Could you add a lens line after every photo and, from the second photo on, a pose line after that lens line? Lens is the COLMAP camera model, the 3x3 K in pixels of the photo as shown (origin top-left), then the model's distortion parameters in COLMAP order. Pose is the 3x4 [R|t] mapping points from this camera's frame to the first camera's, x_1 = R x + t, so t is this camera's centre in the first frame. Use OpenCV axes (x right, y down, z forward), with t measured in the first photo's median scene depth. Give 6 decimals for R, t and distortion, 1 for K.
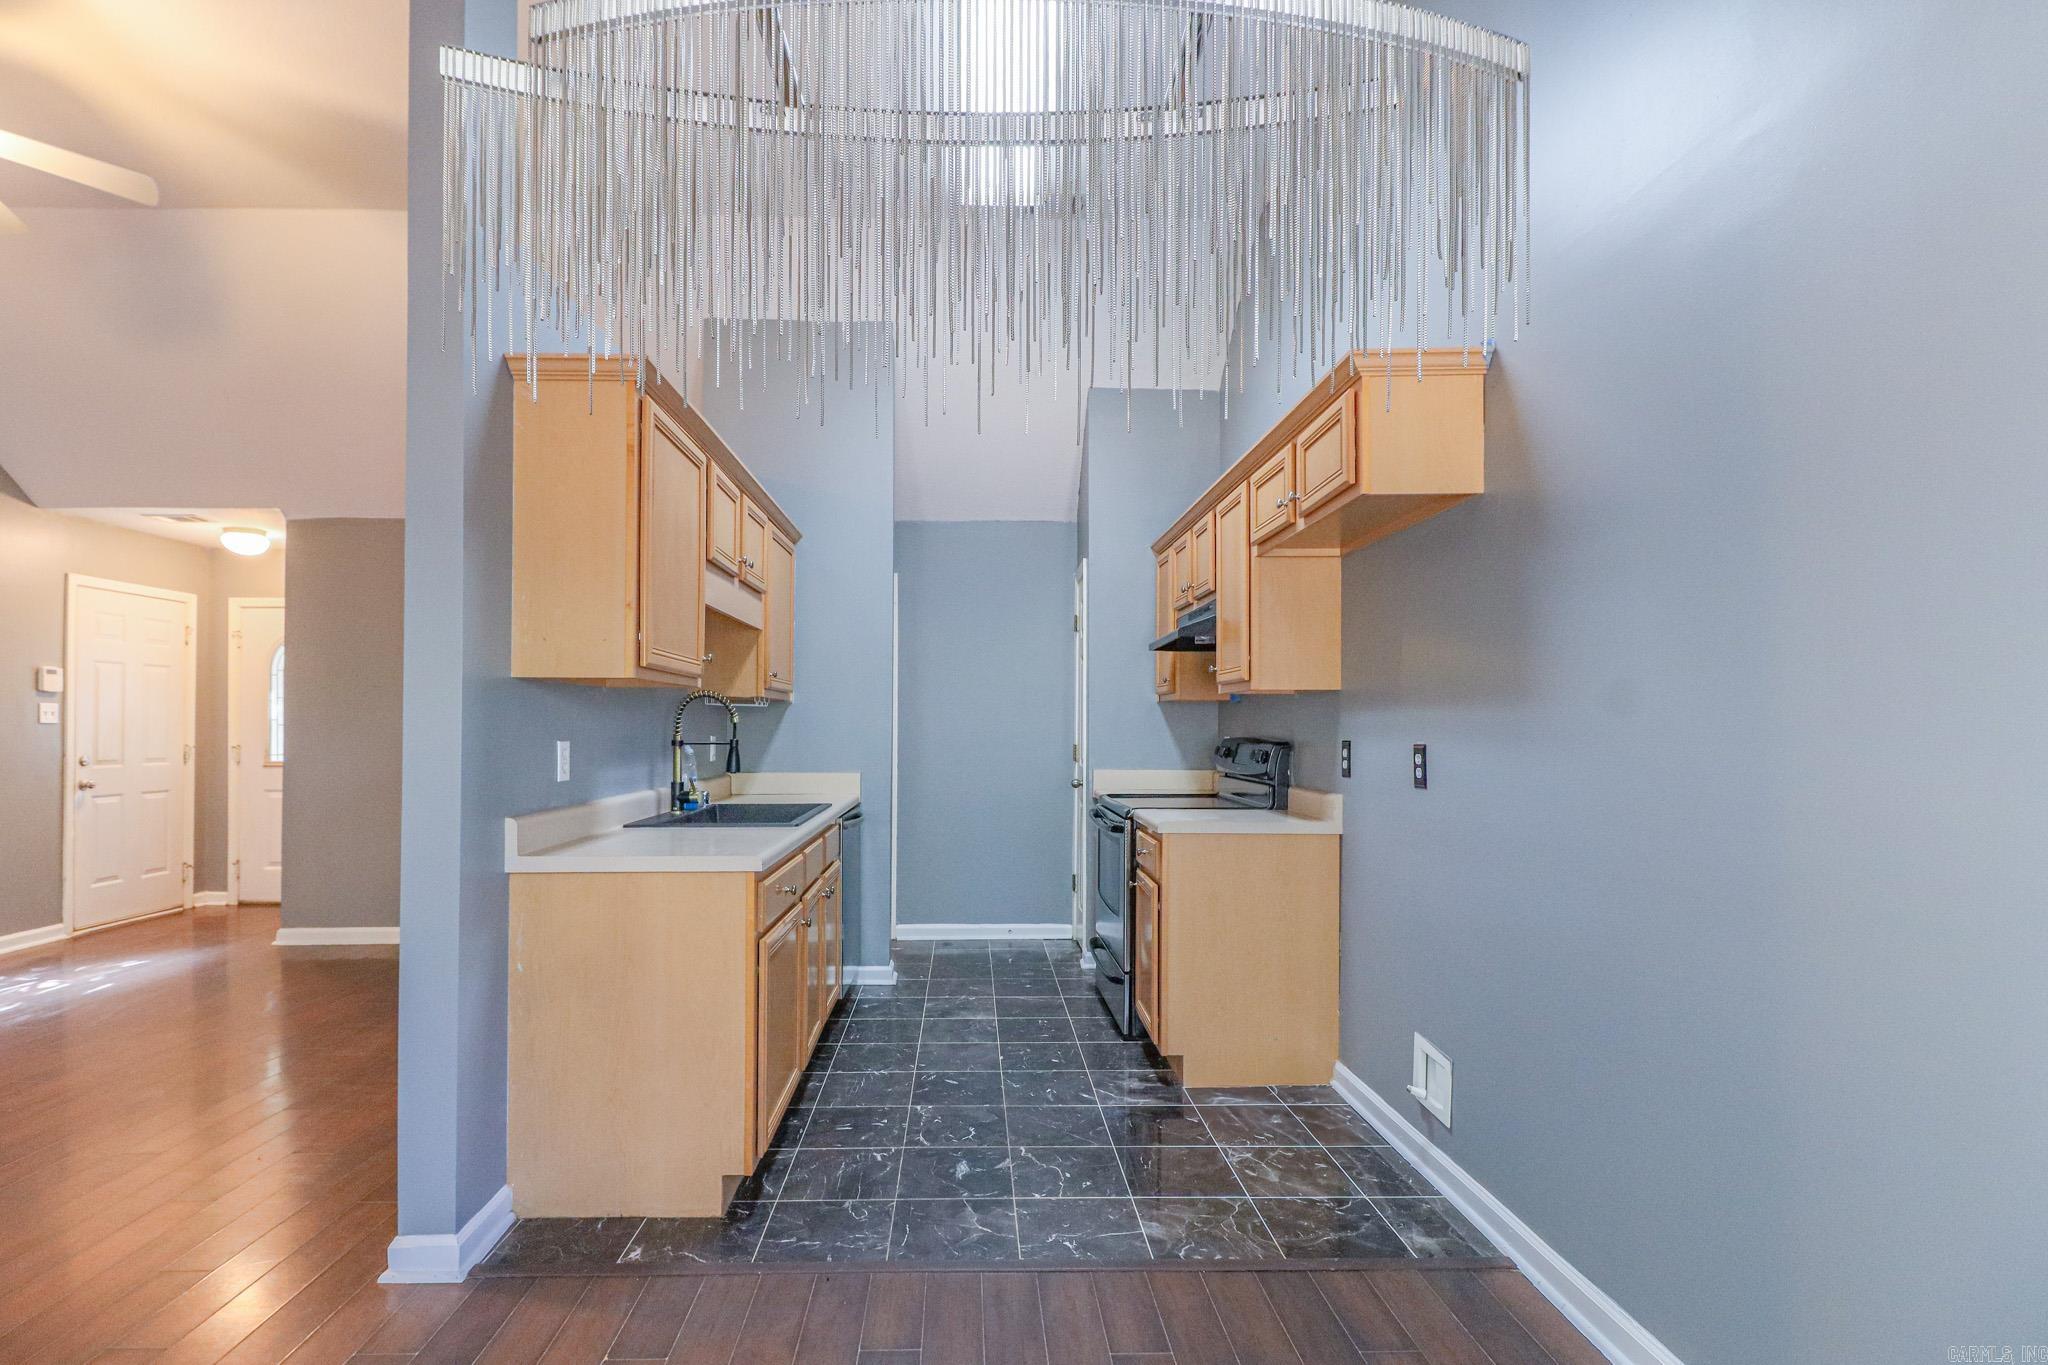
lens RADIAL K [[1025.4, 0, 1007.2], [0, 1025.4, 730.3], [0, 0, 1]] dist [-0.019308, -0.000470]
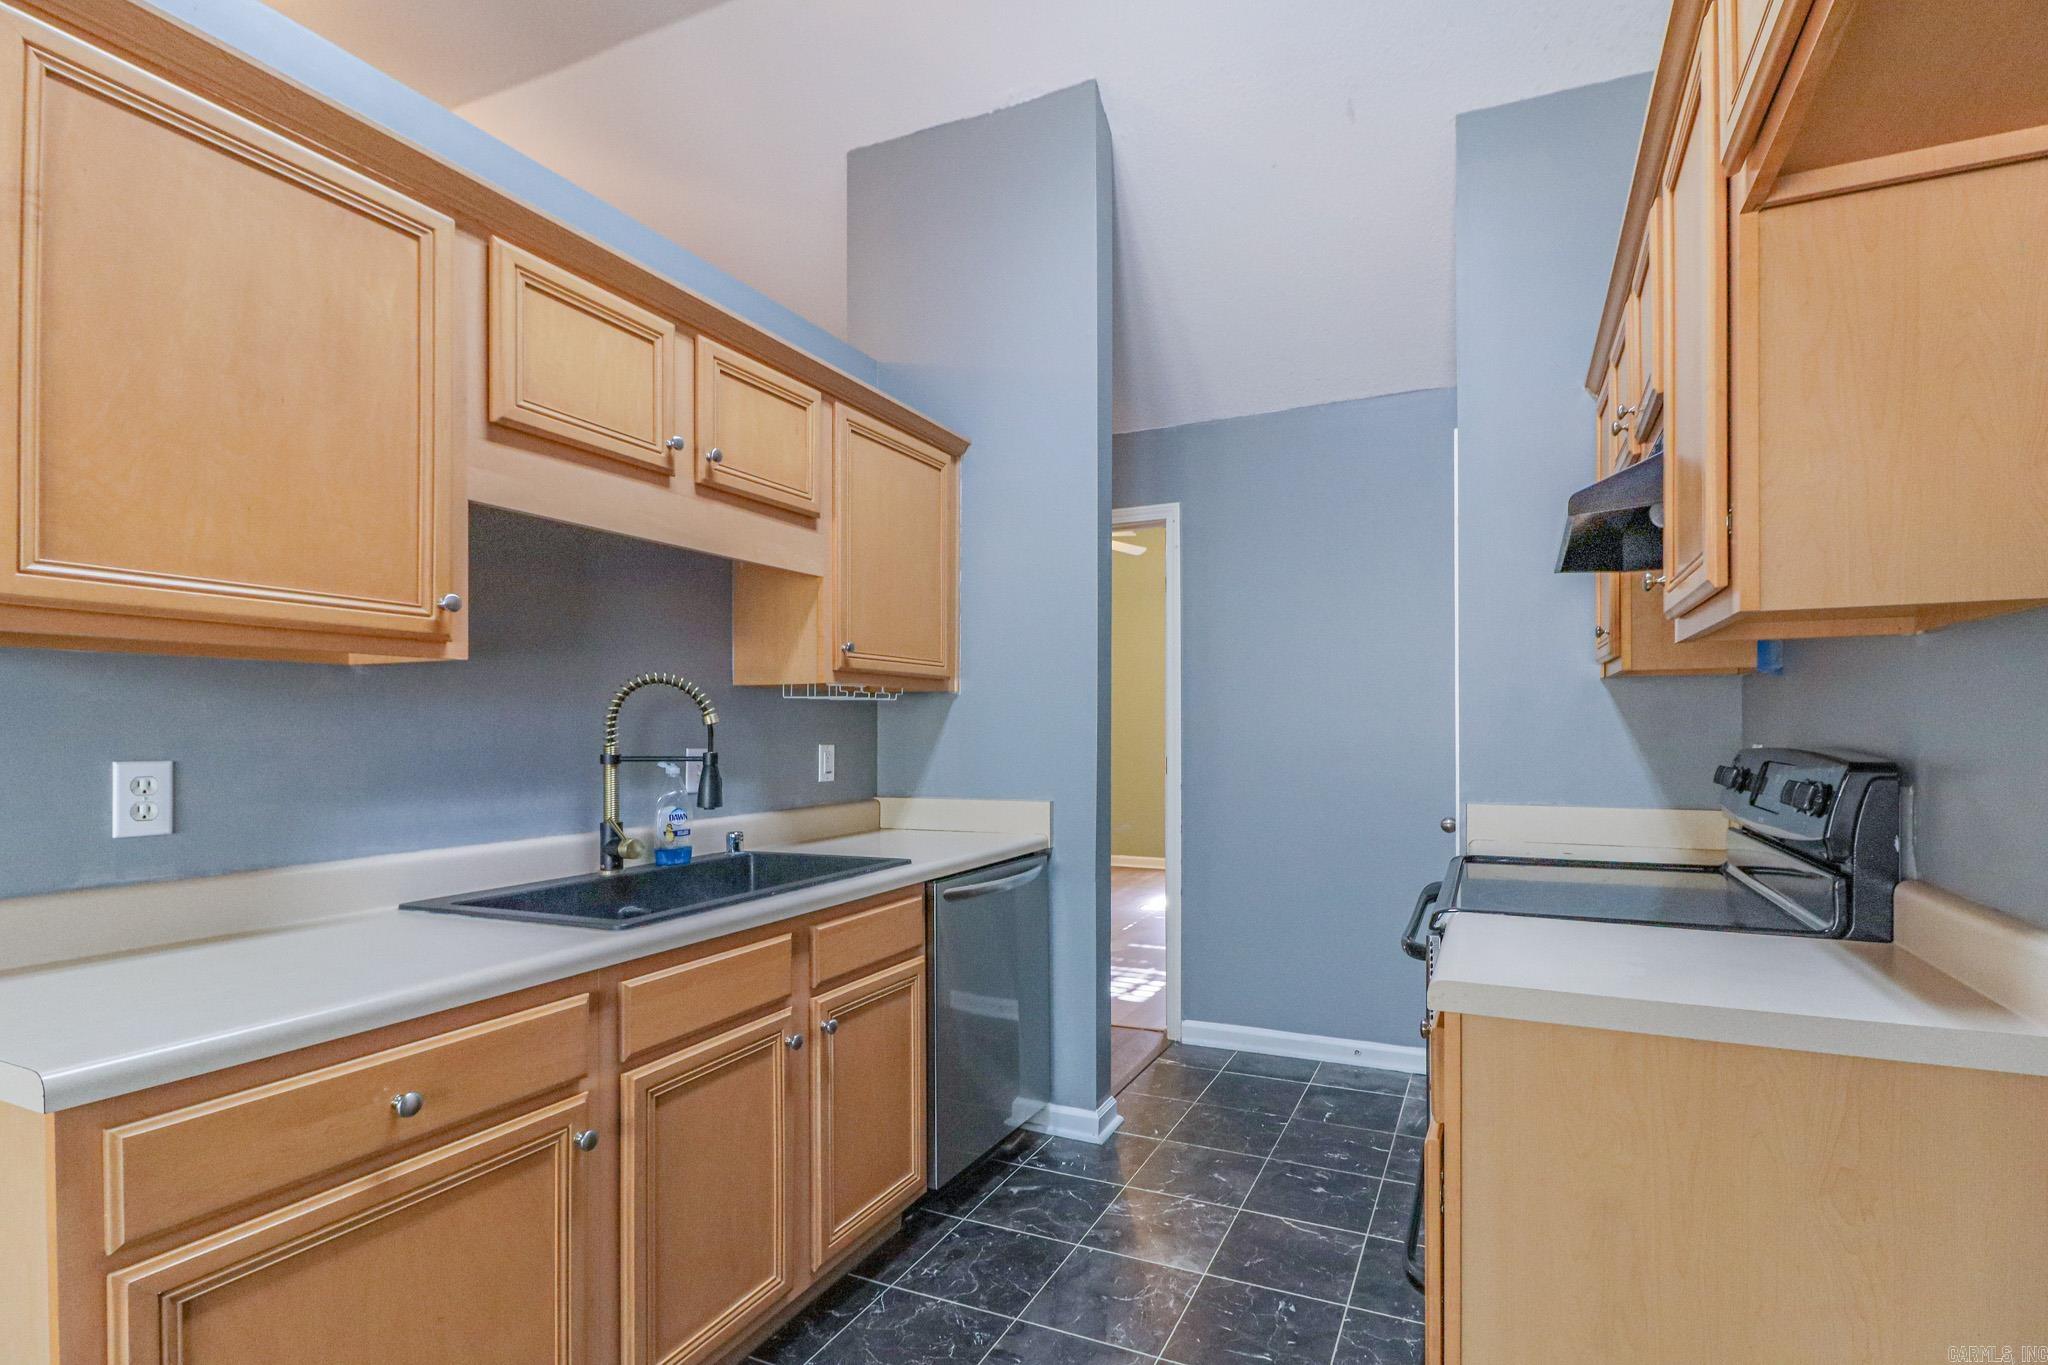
lens RADIAL K [[1025.4, 0, 1007.2], [0, 1025.4, 730.3], [0, 0, 1]] dist [-0.019308, -0.000470]
pose [[0.883632, -0.006474, -0.468137, 0.154586], [0.006037, 0.999979, -0.002434, -0.001610], [0.468143, -0.000675, 0.883653, 0.501745]]
